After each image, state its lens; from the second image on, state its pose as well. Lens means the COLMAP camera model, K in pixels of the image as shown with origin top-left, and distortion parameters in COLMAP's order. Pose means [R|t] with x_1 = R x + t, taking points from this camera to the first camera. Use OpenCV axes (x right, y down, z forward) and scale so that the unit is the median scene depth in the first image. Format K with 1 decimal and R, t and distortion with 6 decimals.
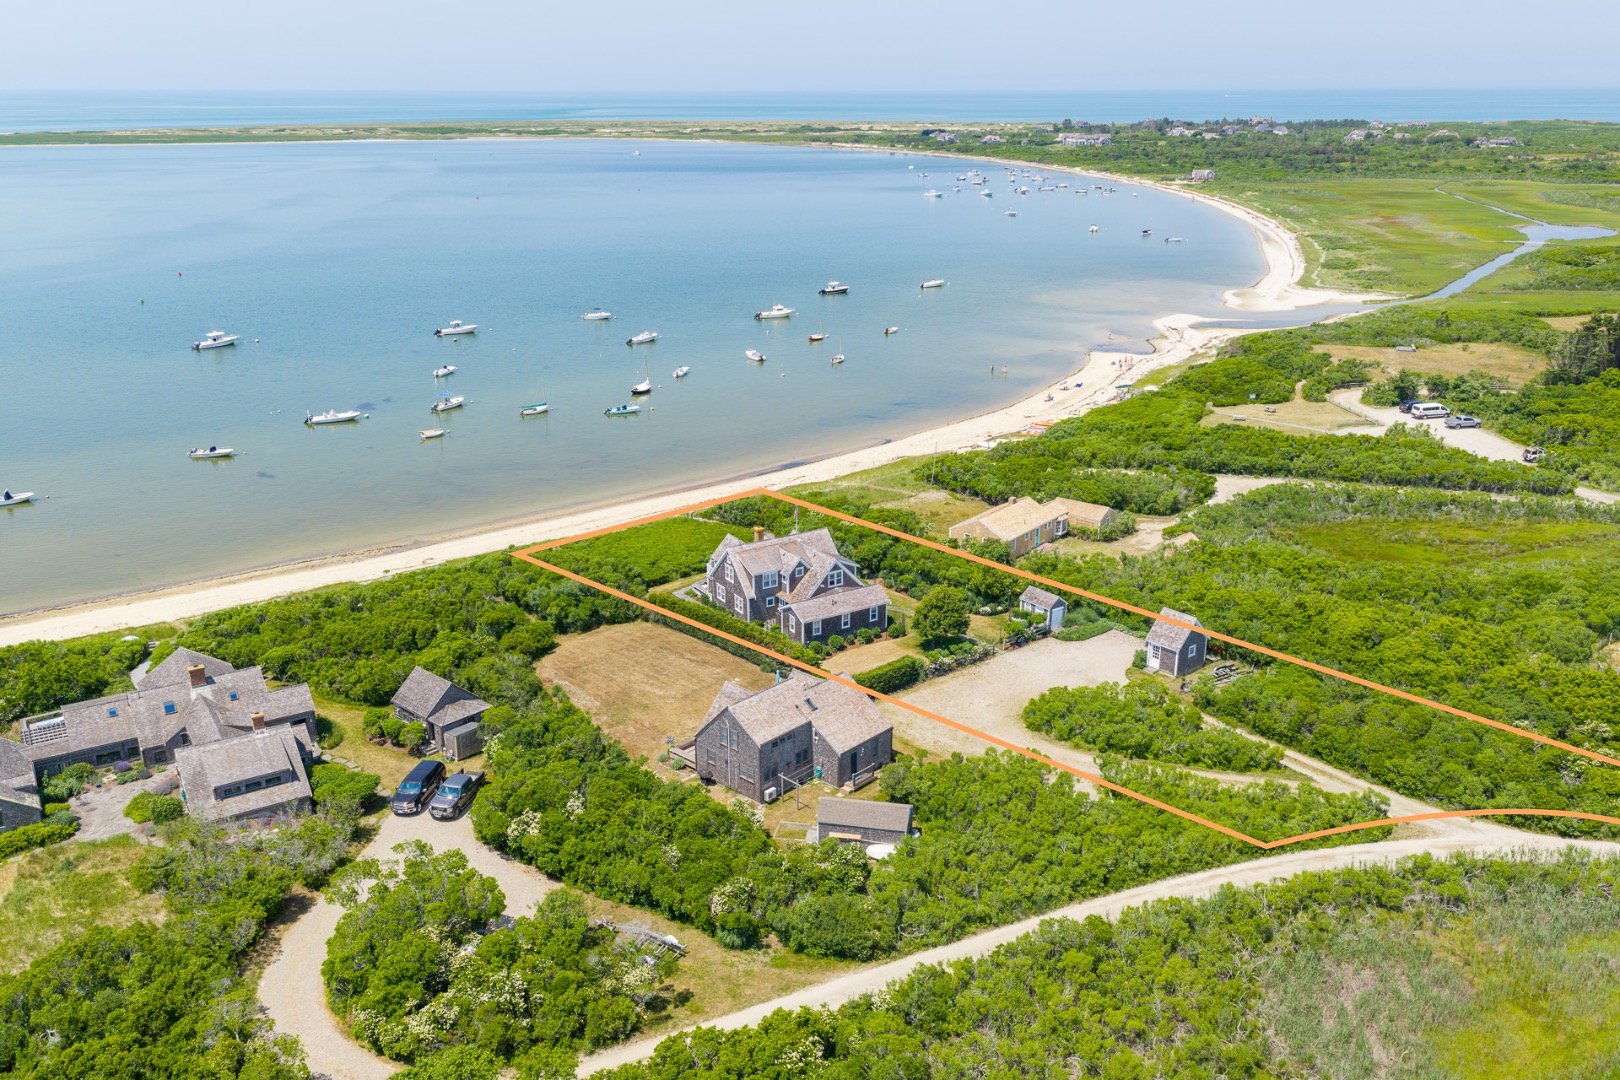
lens RADIAL K [[1344.2, 0, 808.3], [0, 1344.2, 538.9], [0, 0, 1]] dist [0.031462, -0.006543]
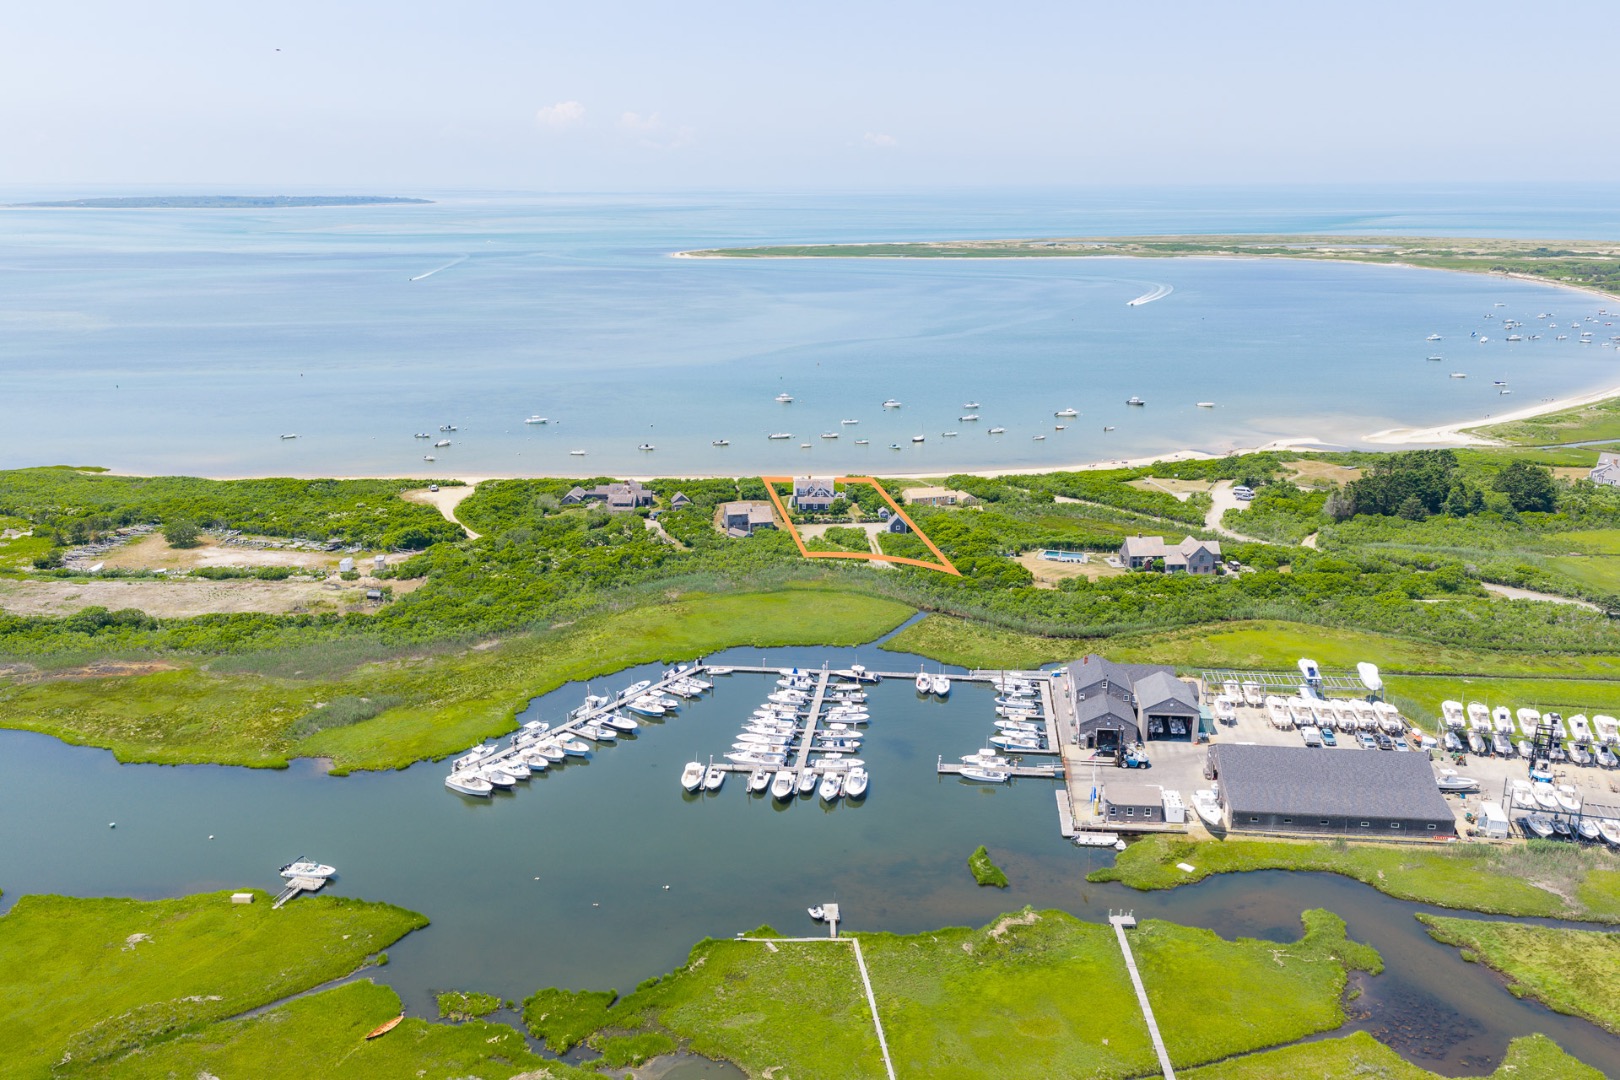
lens RADIAL K [[1344.2, 0, 806.9], [0, 1344.2, 539.8], [0, 0, 1]] dist [0.031462, -0.006543]
pose [[0.822927, 0.146537, -0.548924, 0.607641], [-0.179296, 0.983776, -0.006171, 0.057040], [0.539114, 0.103499, 0.835849, -0.548278]]
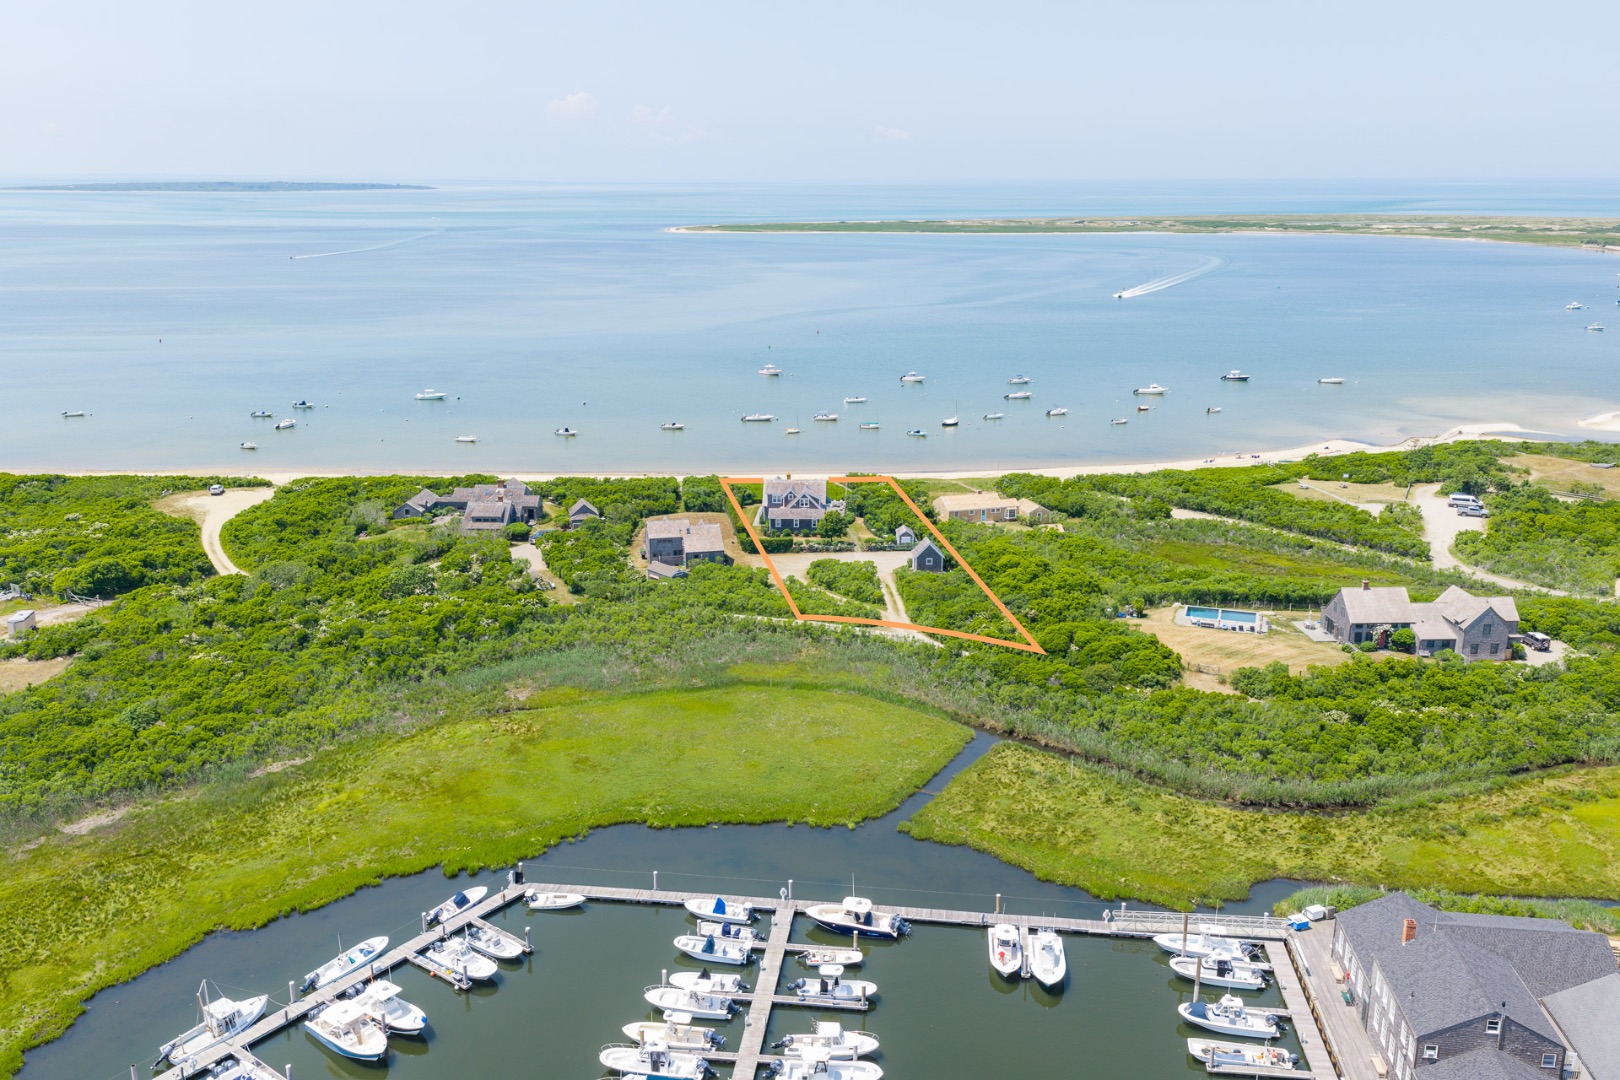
lens RADIAL K [[1344.2, 0, 814.1], [0, 1344.2, 543.3], [0, 0, 1]] dist [0.031462, -0.006543]
pose [[0.820828, 0.154186, -0.549971, 0.397182], [-0.184401, 0.982851, 0.000327, 0.030532], [0.540590, 0.101146, 0.835184, -0.202888]]
